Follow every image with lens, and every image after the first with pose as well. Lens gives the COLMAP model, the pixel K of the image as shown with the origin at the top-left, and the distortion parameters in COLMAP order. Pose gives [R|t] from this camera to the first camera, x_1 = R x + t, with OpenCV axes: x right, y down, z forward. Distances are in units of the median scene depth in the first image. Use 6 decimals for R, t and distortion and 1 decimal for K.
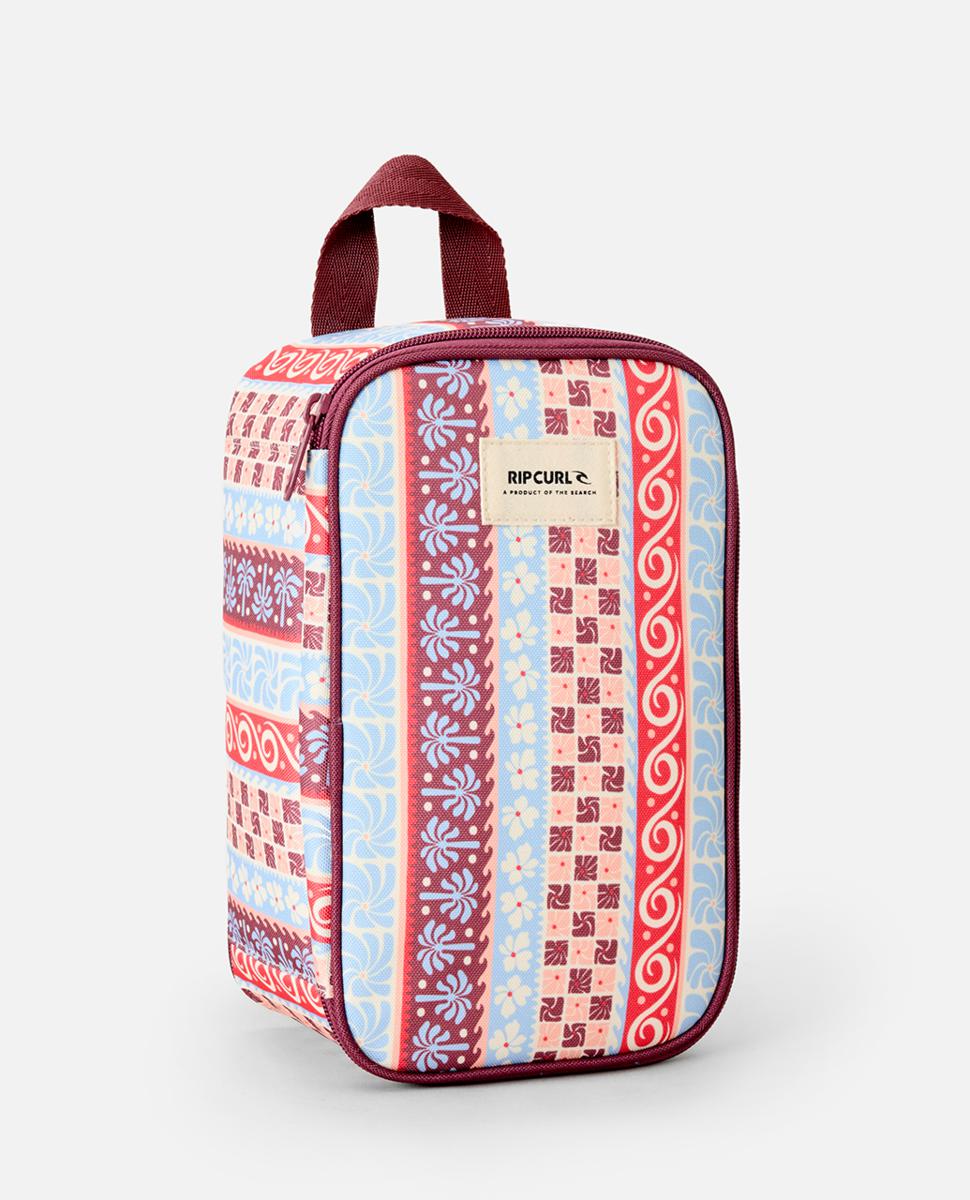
lens RADIAL K [[3362.1, 0, 484.8], [0, 3362.1, 598.6], [0, 0, 1]] dist [0.024641, 0.000000]
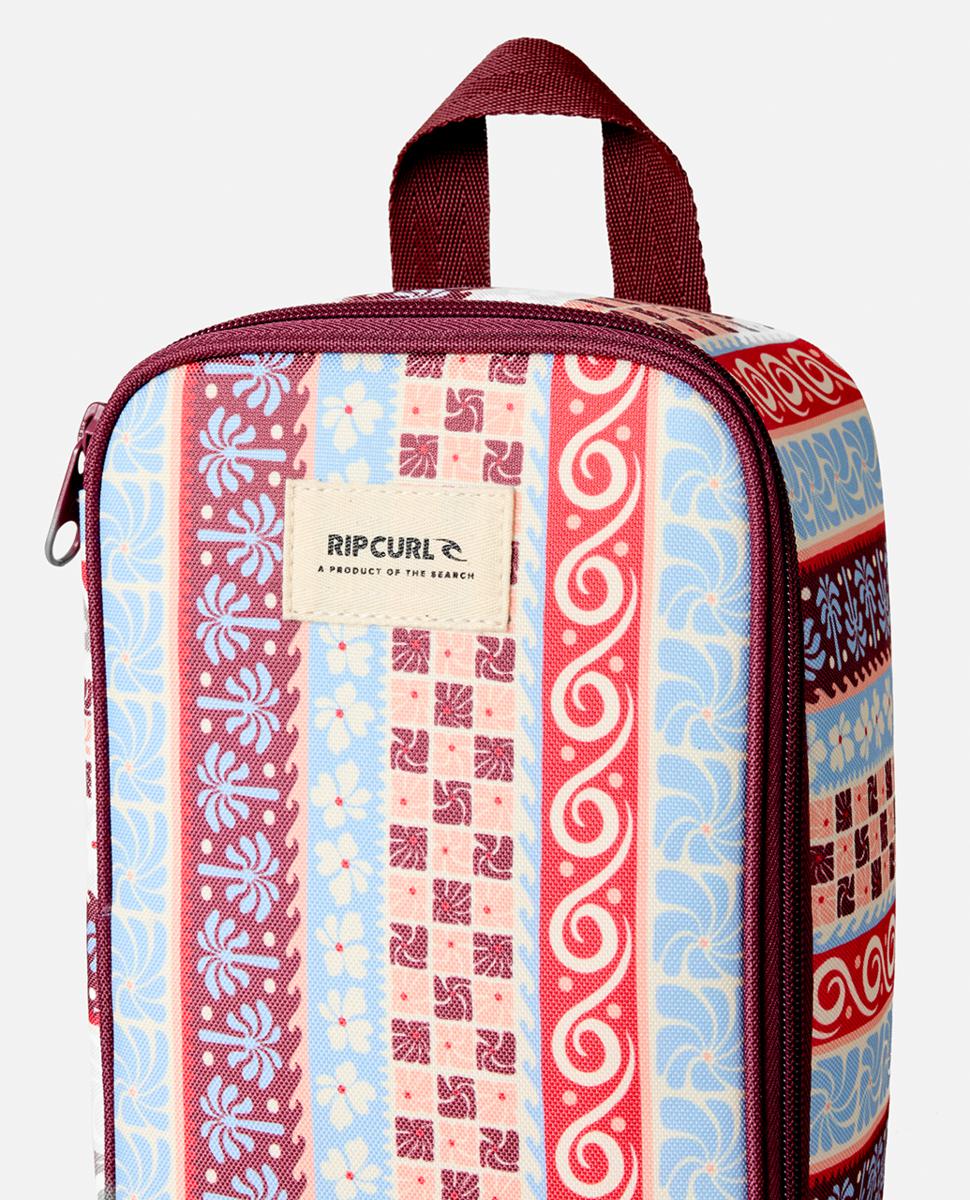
lens RADIAL K [[3362.1, 0, 484.8], [0, 3362.1, 602.2], [0, 0, 1]] dist [0.024641, 0.000000]
pose [[0.792306, 0.055116, -0.607629, 0.401832], [-0.049767, 0.998431, 0.025672, -0.042495], [0.608090, 0.009900, 0.793806, 0.525011]]
